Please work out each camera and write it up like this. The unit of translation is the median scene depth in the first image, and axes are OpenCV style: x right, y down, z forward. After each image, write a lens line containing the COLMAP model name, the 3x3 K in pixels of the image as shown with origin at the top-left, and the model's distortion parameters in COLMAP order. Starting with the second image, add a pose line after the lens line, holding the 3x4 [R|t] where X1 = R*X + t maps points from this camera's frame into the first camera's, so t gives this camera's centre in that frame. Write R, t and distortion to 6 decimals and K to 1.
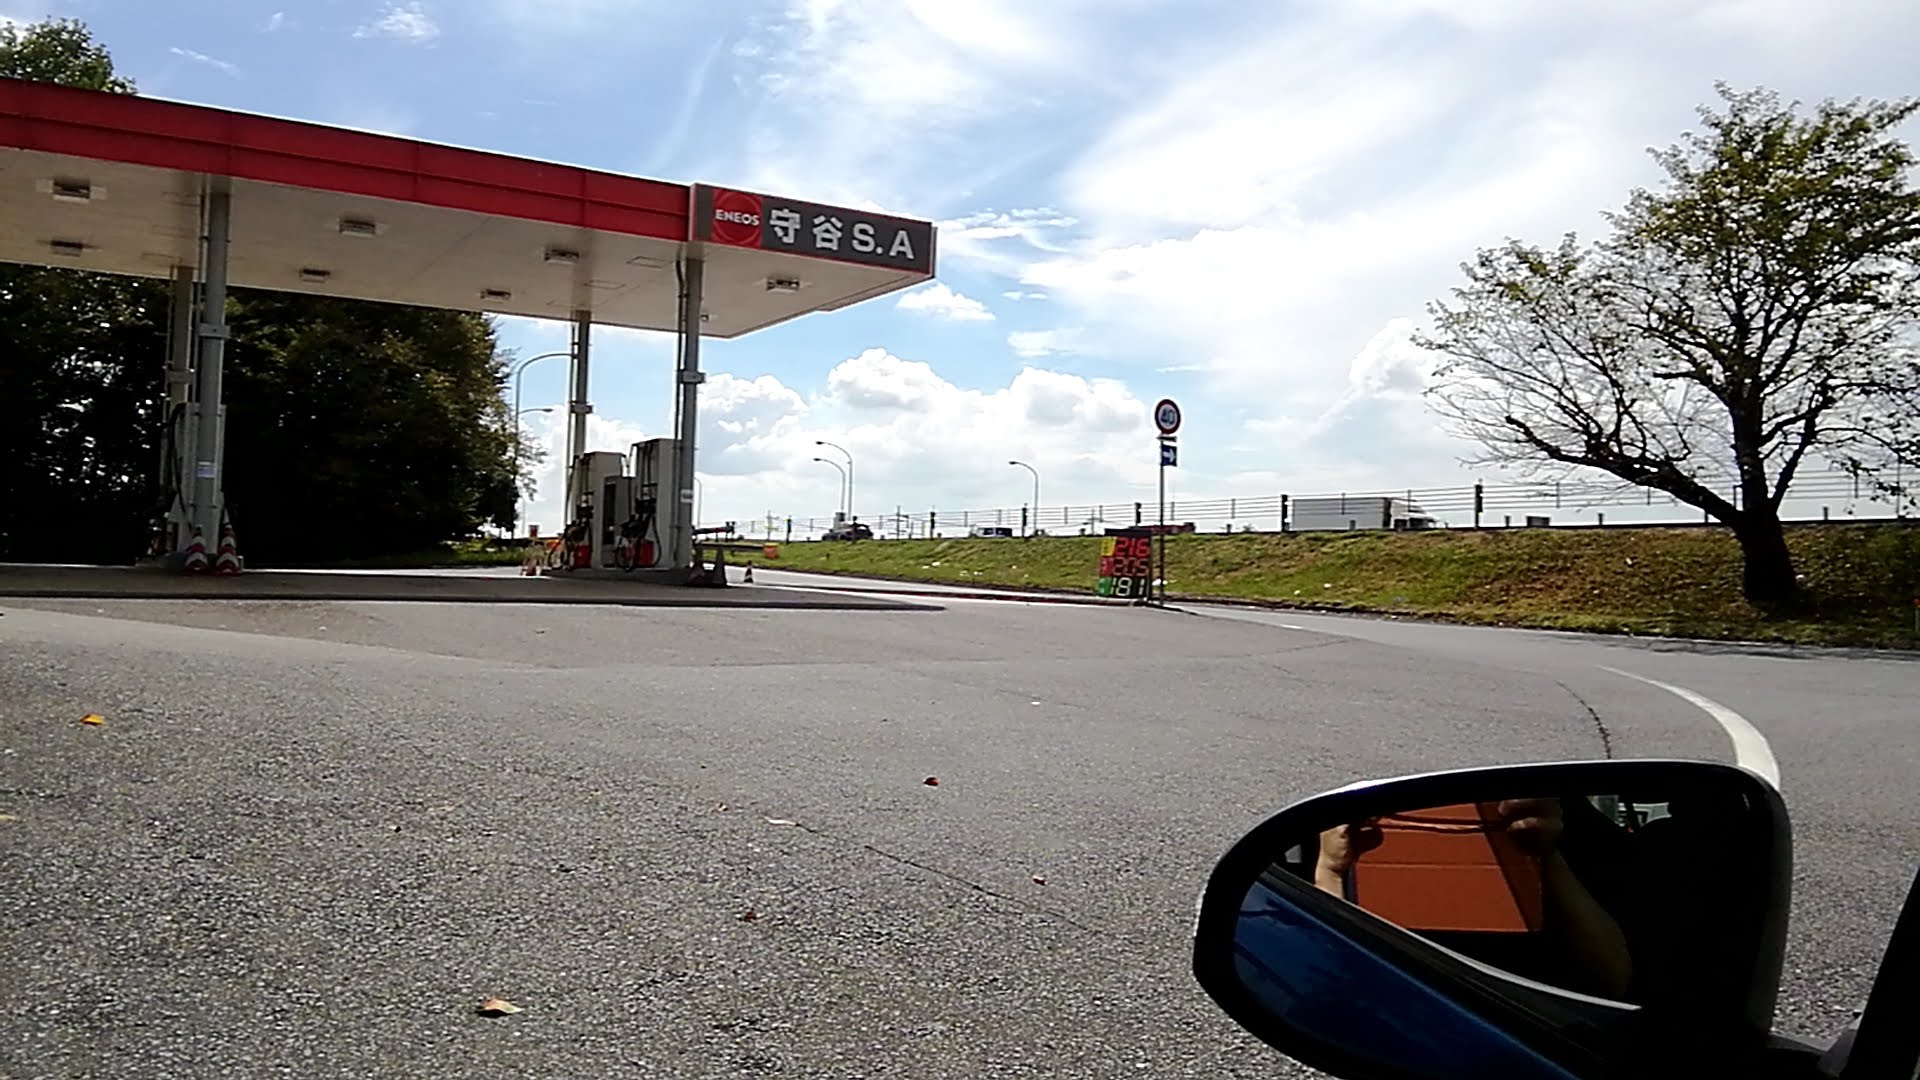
lens RADIAL K [[1617.7, 0, 959.1], [0, 1617.7, 535.1], [0, 0, 1]] dist [0.080116, -0.120250]
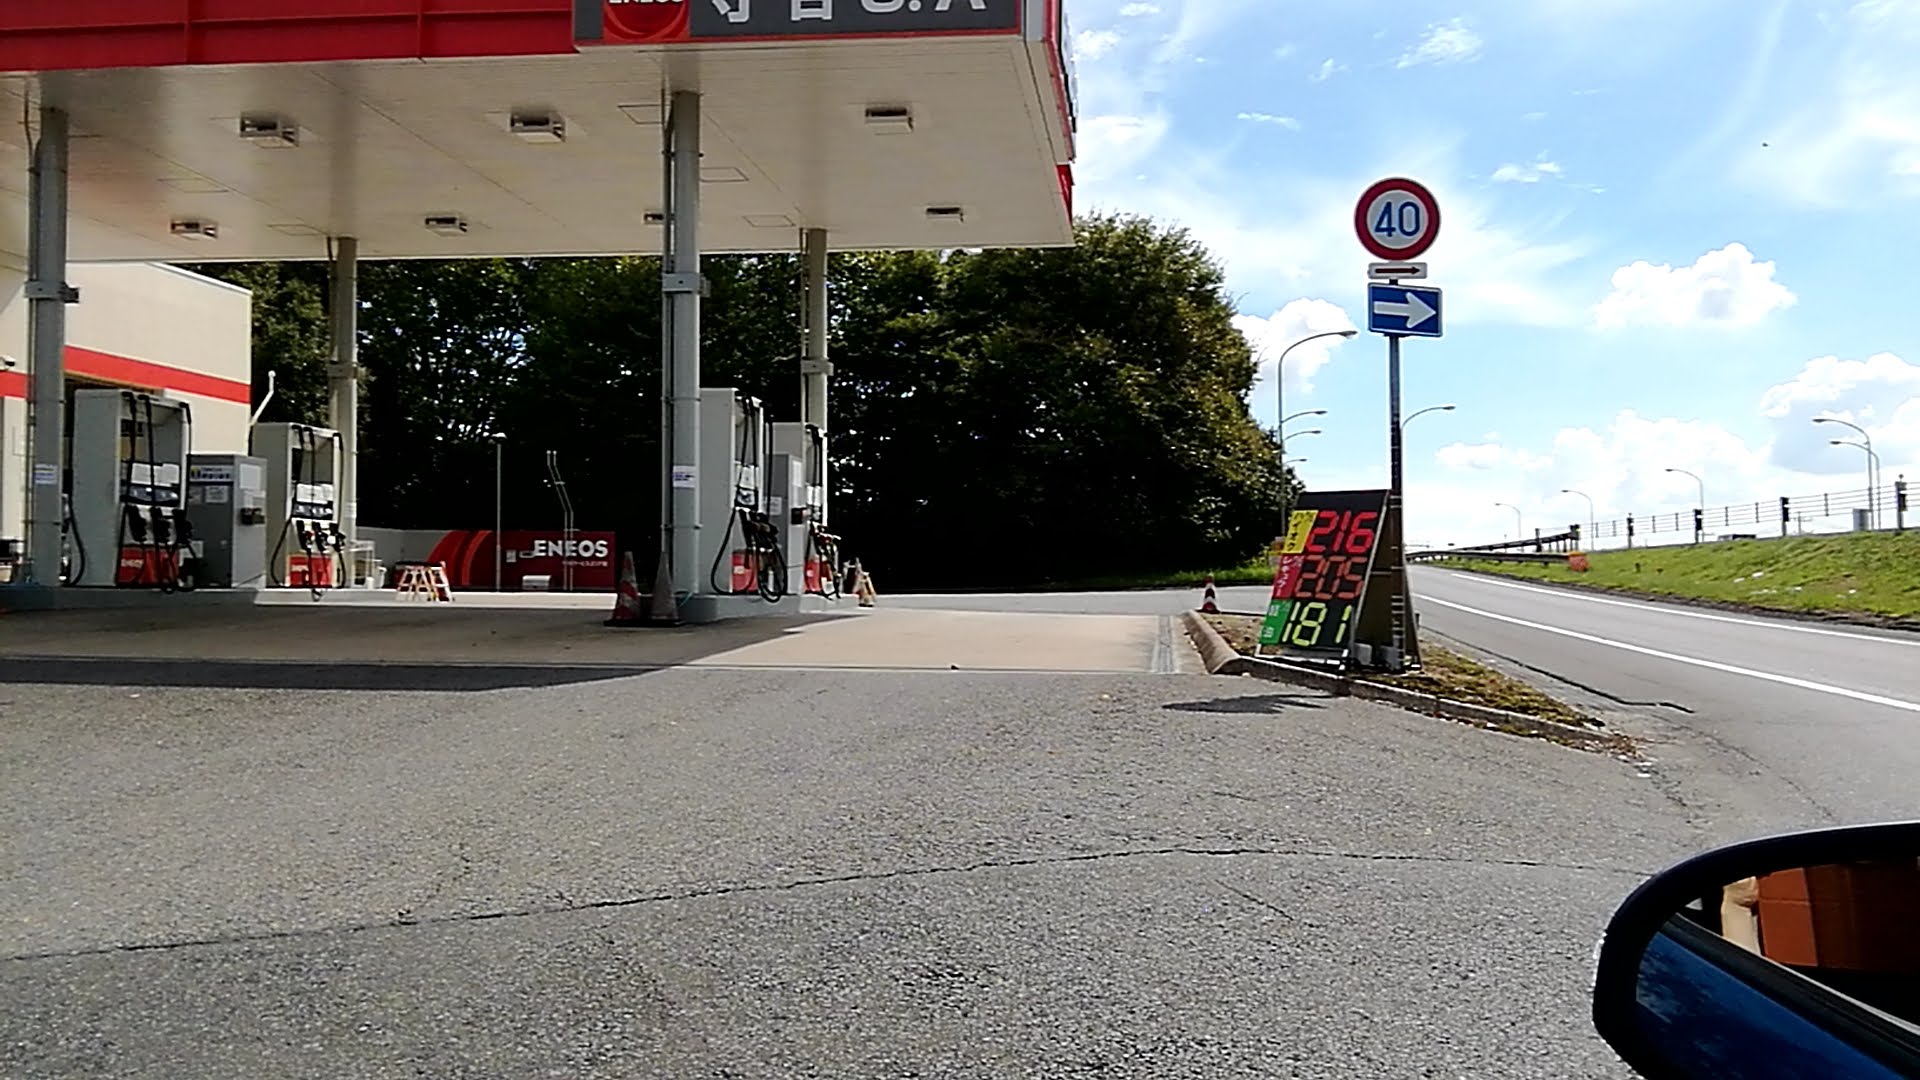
lens RADIAL K [[1617.7, 0, 916.0], [0, 1617.7, 499.7], [0, 0, 1]] dist [0.080116, -0.120250]
pose [[0.784442, -0.050038, -0.618180, 0.236878], [0.029042, 0.998610, -0.043978, 0.012095], [0.619521, 0.016545, 0.784806, 0.484626]]
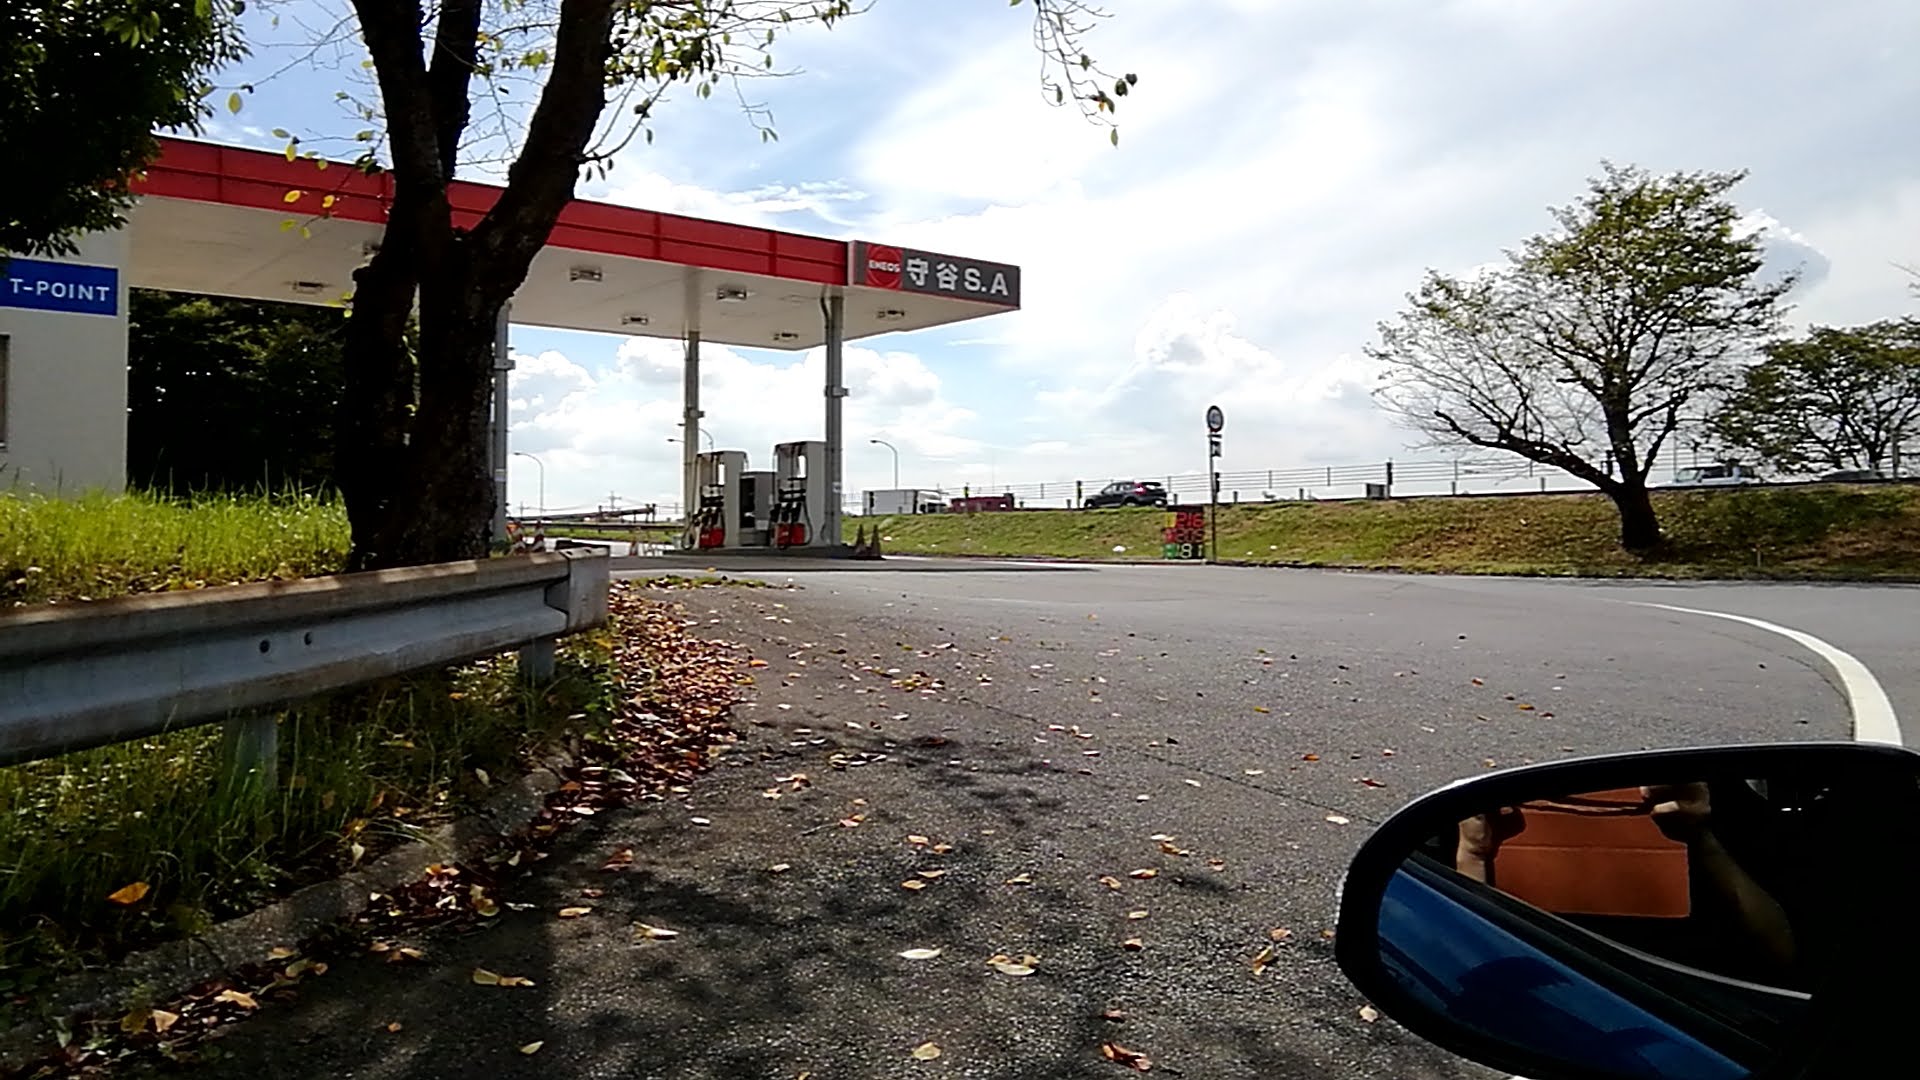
lens RADIAL K [[1617.7, 0, 969.7], [0, 1617.7, 545.7], [0, 0, 1]] dist [0.080116, -0.120250]
pose [[0.990080, -0.024728, 0.138314, -0.202141], [0.021475, 0.999458, 0.024956, -0.006678], [-0.138856, -0.021738, 0.990074, -0.212155]]
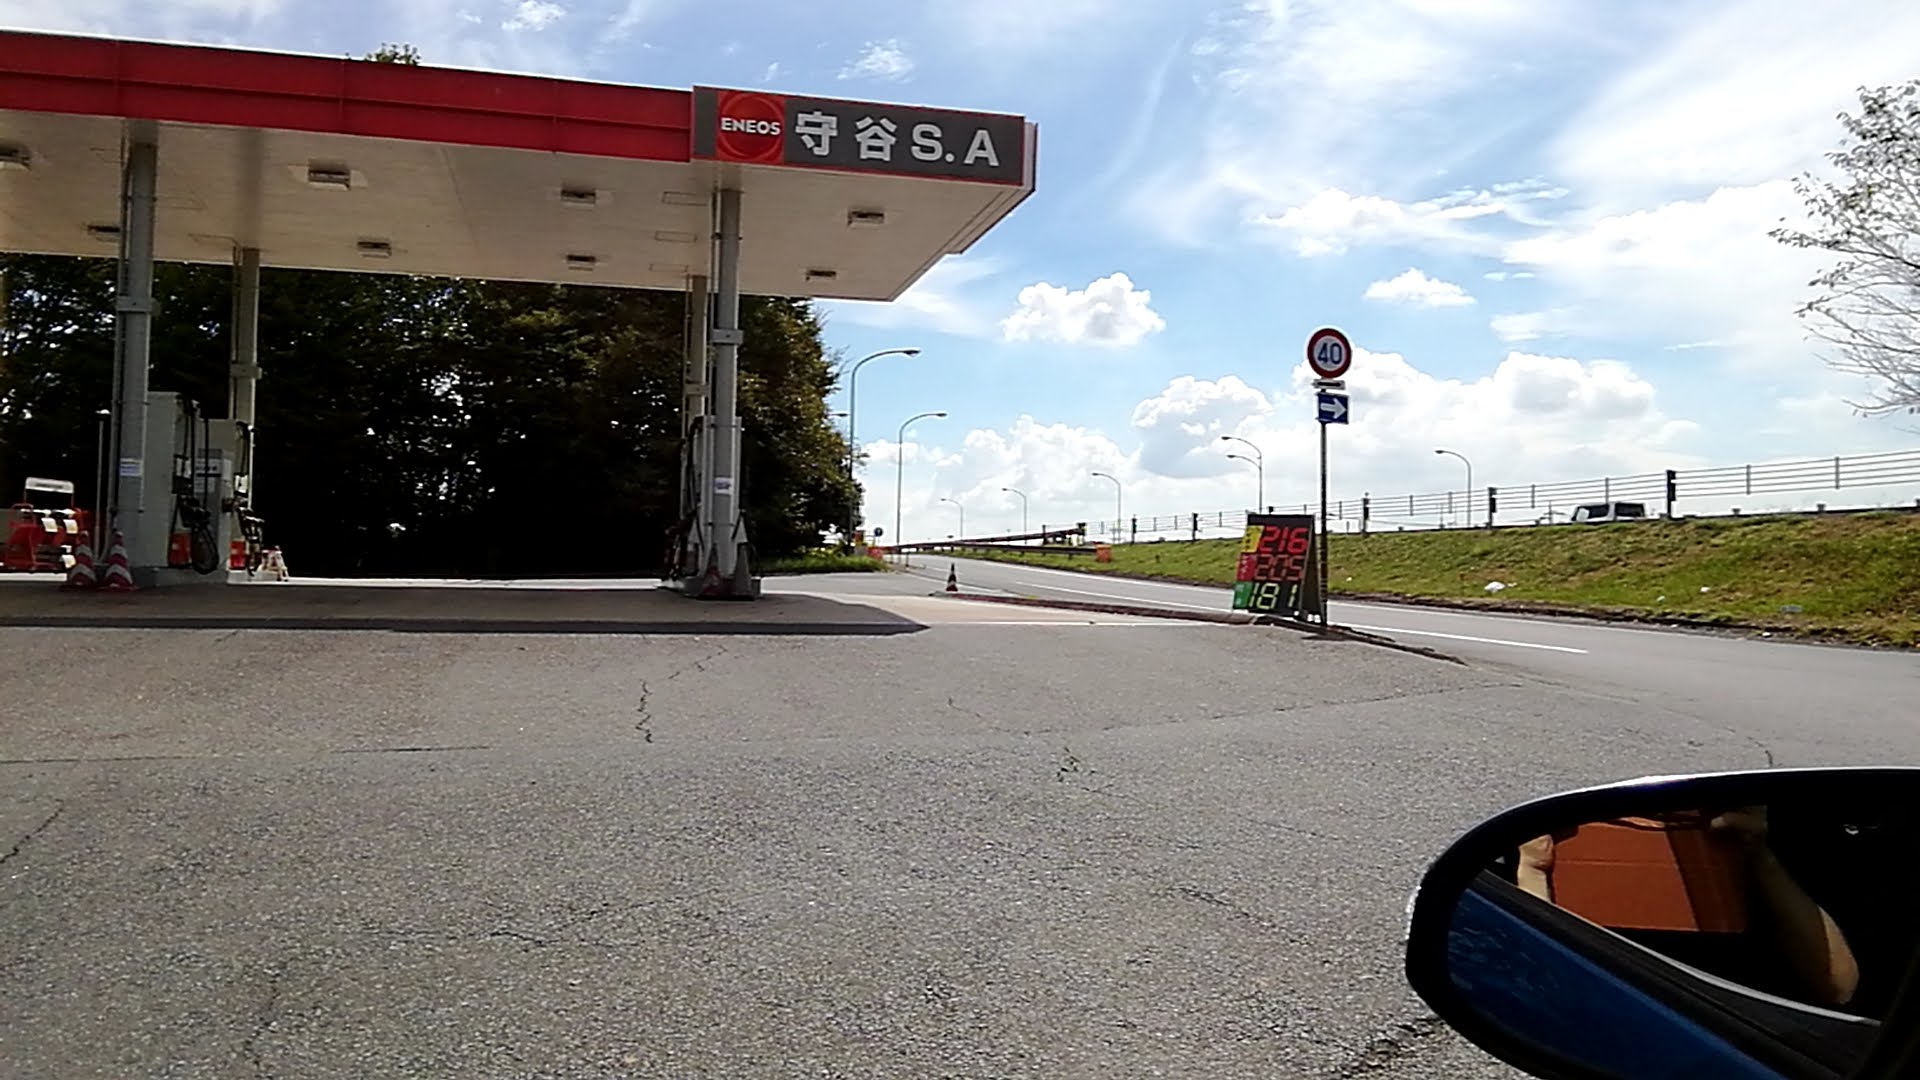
lens RADIAL K [[1617.7, 0, 936.6], [0, 1617.7, 525.9], [0, 0, 1]] dist [0.080116, -0.120250]
pose [[0.953542, -0.019585, -0.300624, 0.145052], [0.017112, 0.999795, -0.010856, 0.005334], [0.300775, 0.005208, 0.953681, 0.227161]]
